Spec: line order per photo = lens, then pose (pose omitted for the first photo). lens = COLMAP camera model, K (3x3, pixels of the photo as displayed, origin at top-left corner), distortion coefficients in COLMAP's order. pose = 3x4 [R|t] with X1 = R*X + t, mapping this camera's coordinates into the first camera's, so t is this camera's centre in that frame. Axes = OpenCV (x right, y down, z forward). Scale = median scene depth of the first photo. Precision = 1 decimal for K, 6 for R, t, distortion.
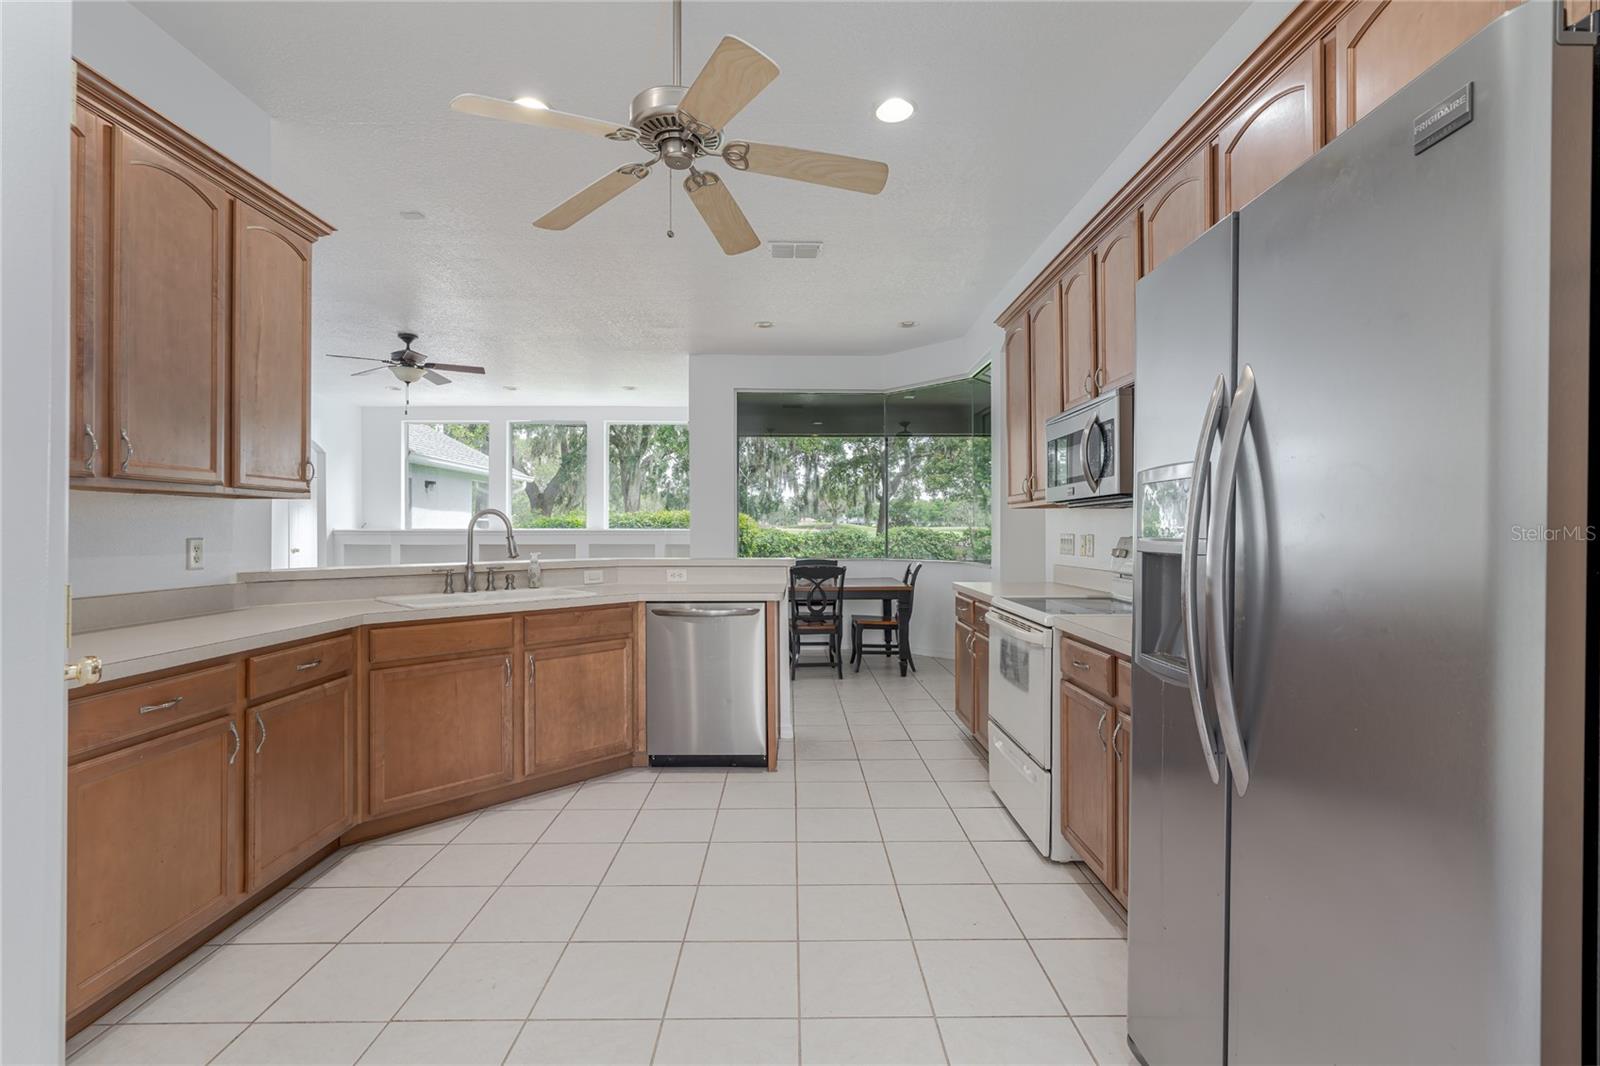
lens RADIAL K [[731.3, 0, 794.1], [0, 731.3, 528.1], [0, 0, 1]] dist [0.020453, 0.000217]
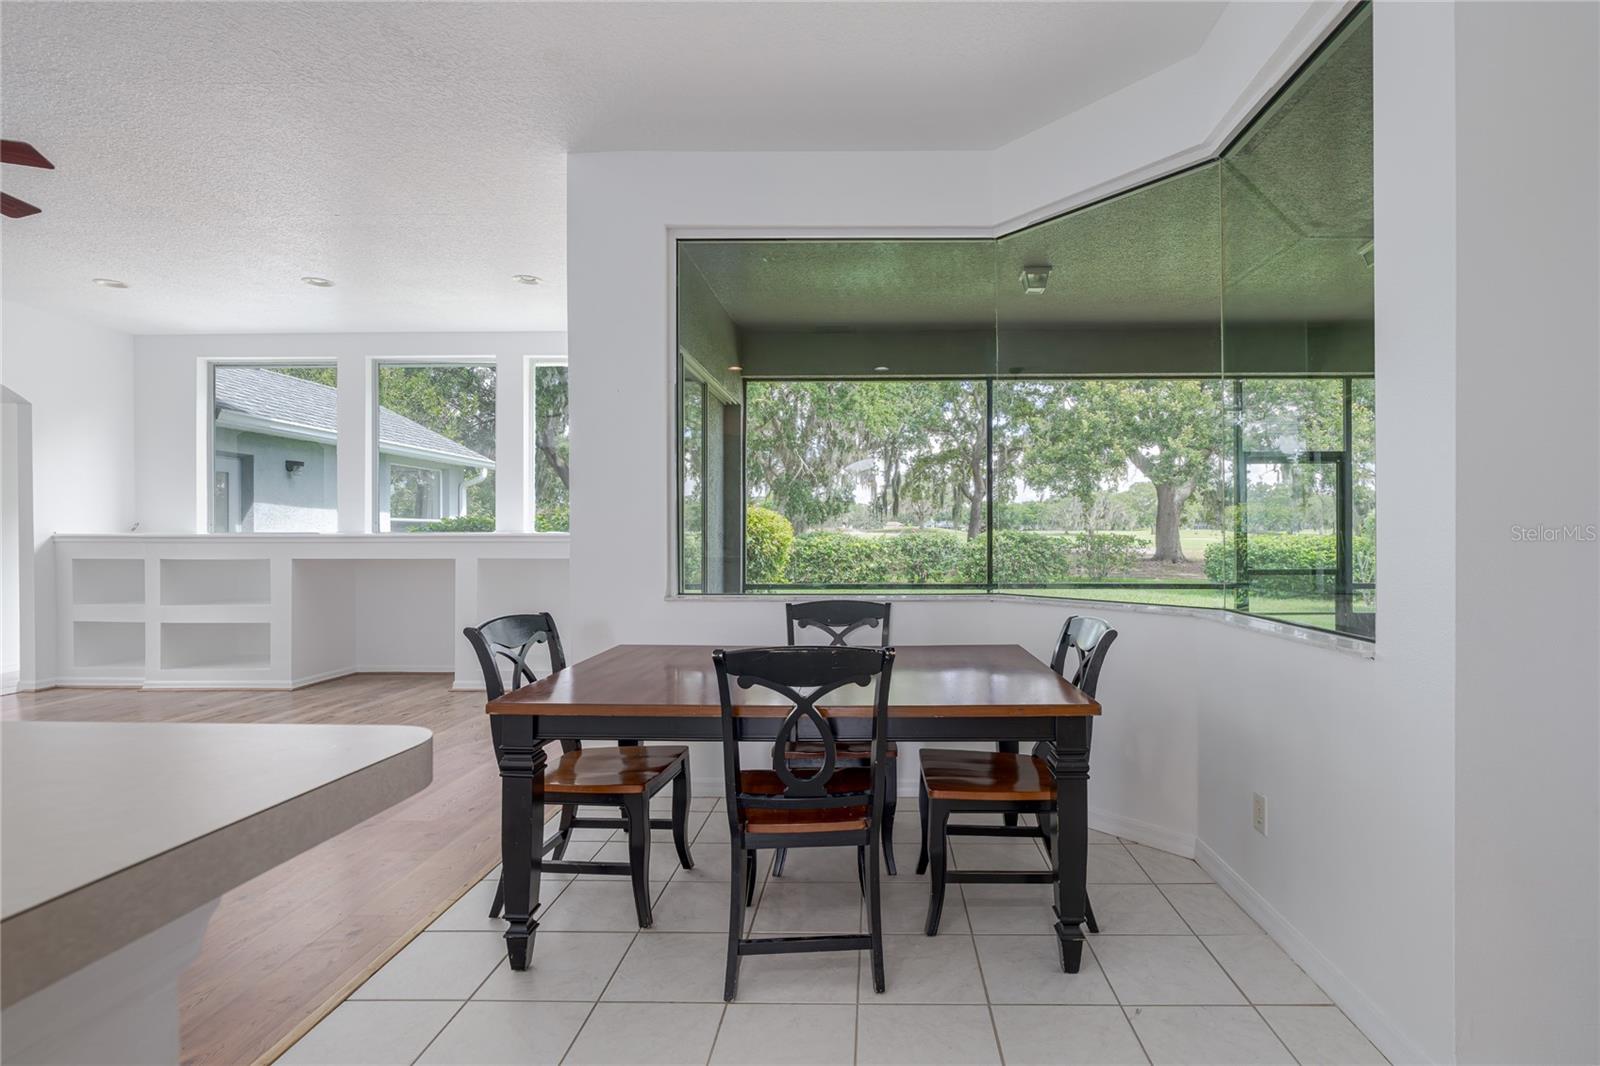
lens RADIAL K [[731.3, 0, 812.1], [0, 731.3, 544.4], [0, 0, 1]] dist [0.020453, 0.000217]
pose [[0.995554, 0.000512, -0.094196, 0.010976], [0.000996, 0.999872, 0.015956, 0.000364], [0.094192, -0.015979, 0.995426, 0.114304]]
